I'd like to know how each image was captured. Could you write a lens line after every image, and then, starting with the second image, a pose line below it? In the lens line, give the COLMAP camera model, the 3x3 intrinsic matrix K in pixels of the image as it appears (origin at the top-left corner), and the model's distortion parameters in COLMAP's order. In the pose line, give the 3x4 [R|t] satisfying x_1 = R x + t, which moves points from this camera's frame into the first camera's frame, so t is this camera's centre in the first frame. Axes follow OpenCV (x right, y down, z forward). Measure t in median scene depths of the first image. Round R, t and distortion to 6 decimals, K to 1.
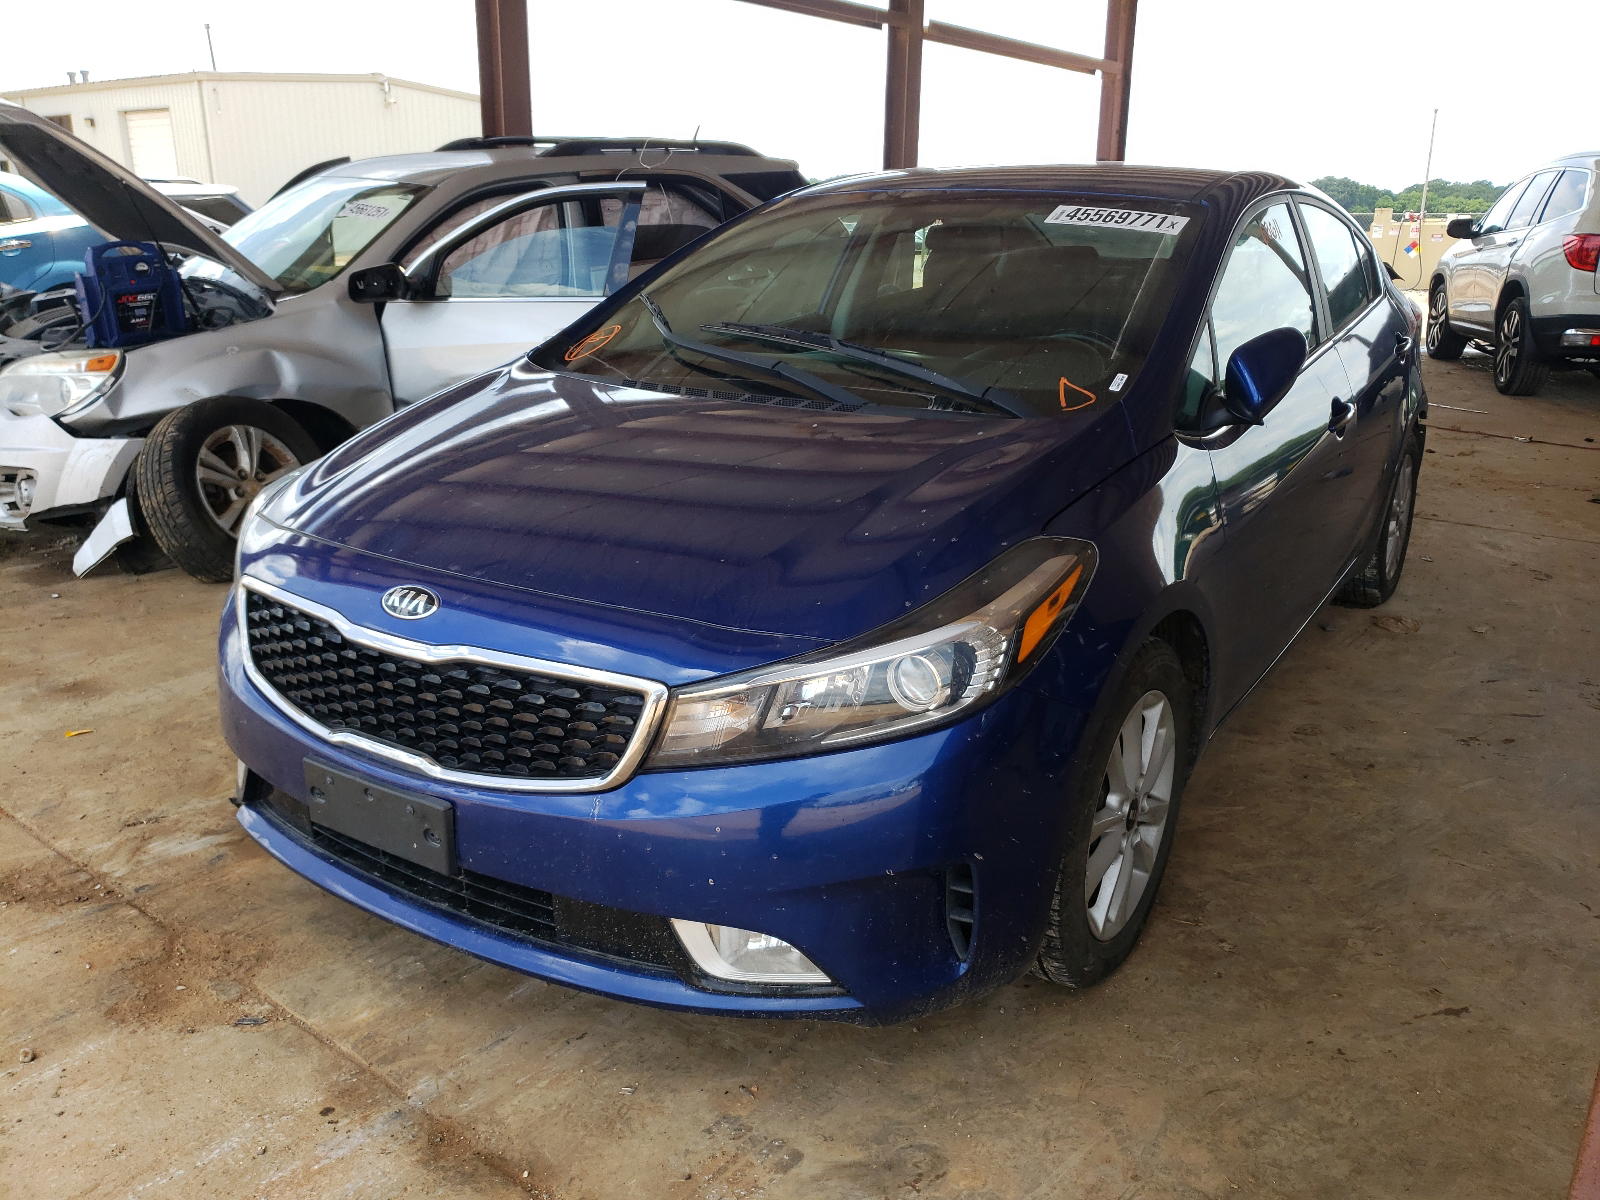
lens RADIAL K [[1205.1, 0, 800.1], [0, 1205.1, 602.6], [0, 0, 1]] dist [-0.006060, 0.002588]
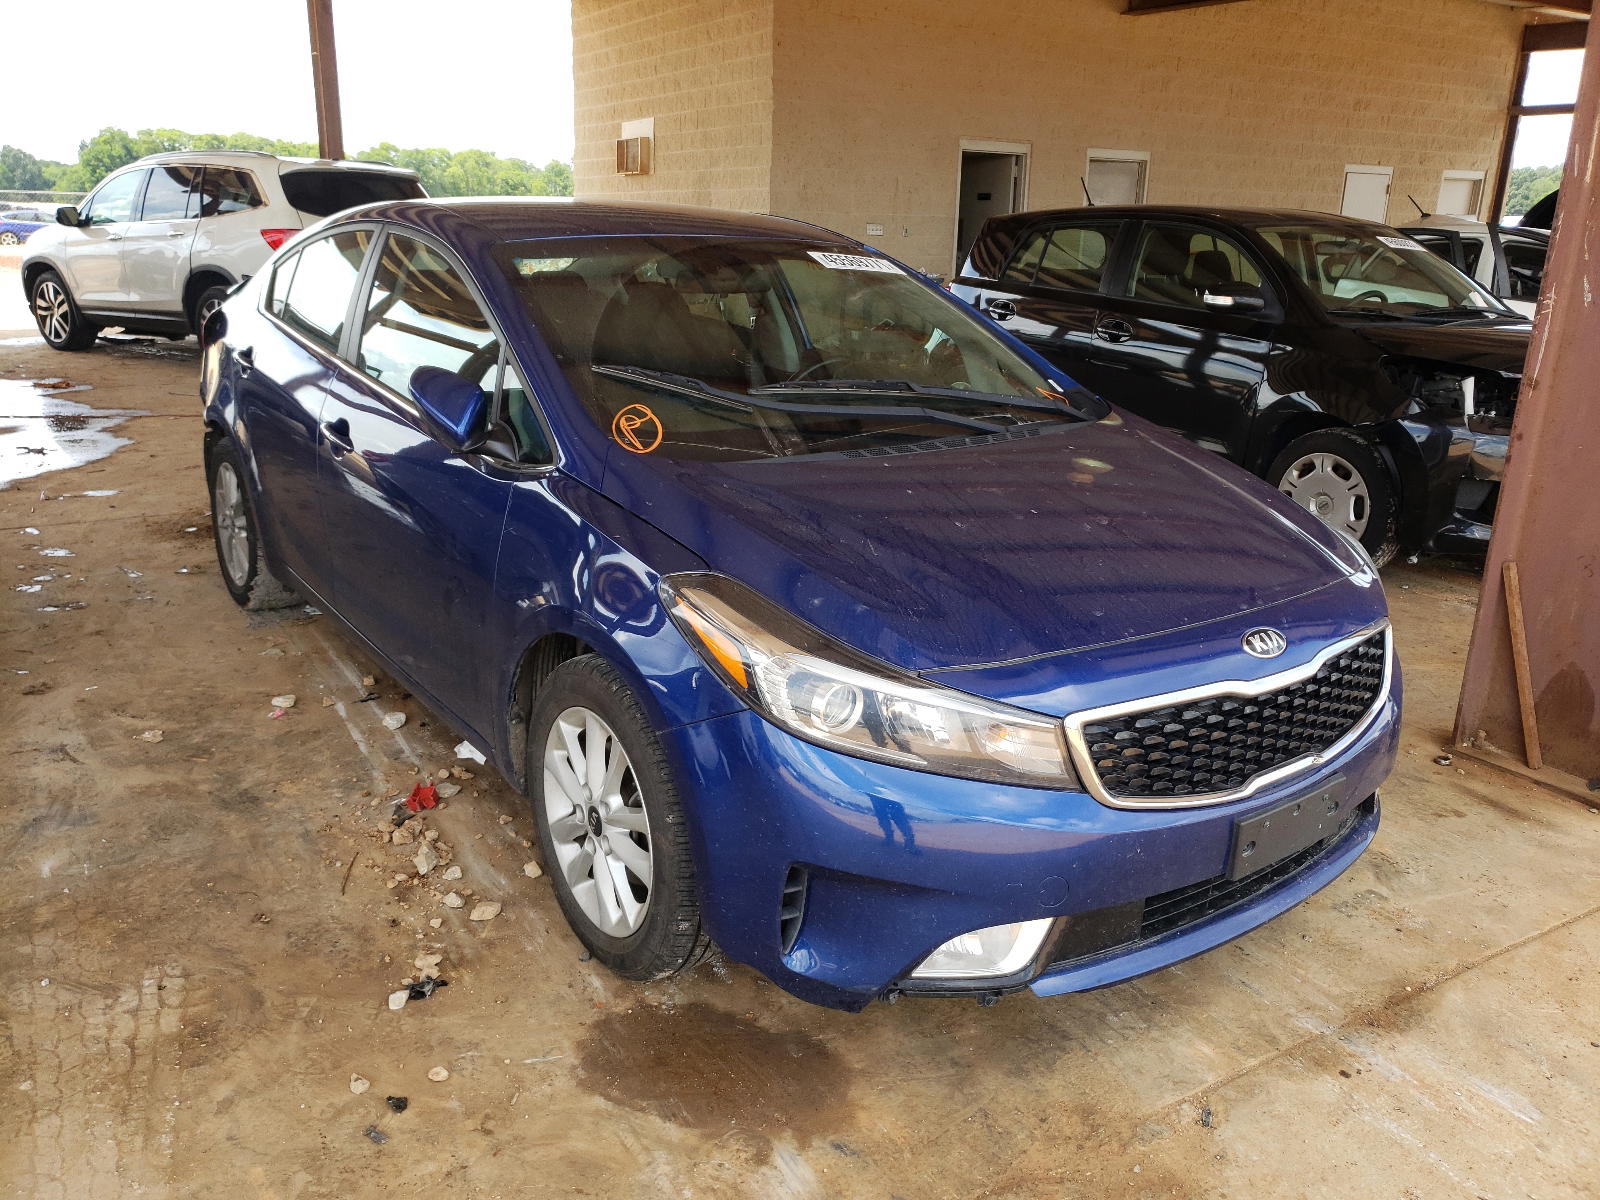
lens RADIAL K [[1170.4, 0, 800.6], [0, 1170.4, 596.1], [0, 0, 1]] dist [0.007295, 0.002222]
pose [[0.361601, -0.266883, 0.893319, -1.397310], [0.247927, 0.951181, 0.183813, -0.340682], [-0.898764, 0.155011, 0.410115, 0.884386]]
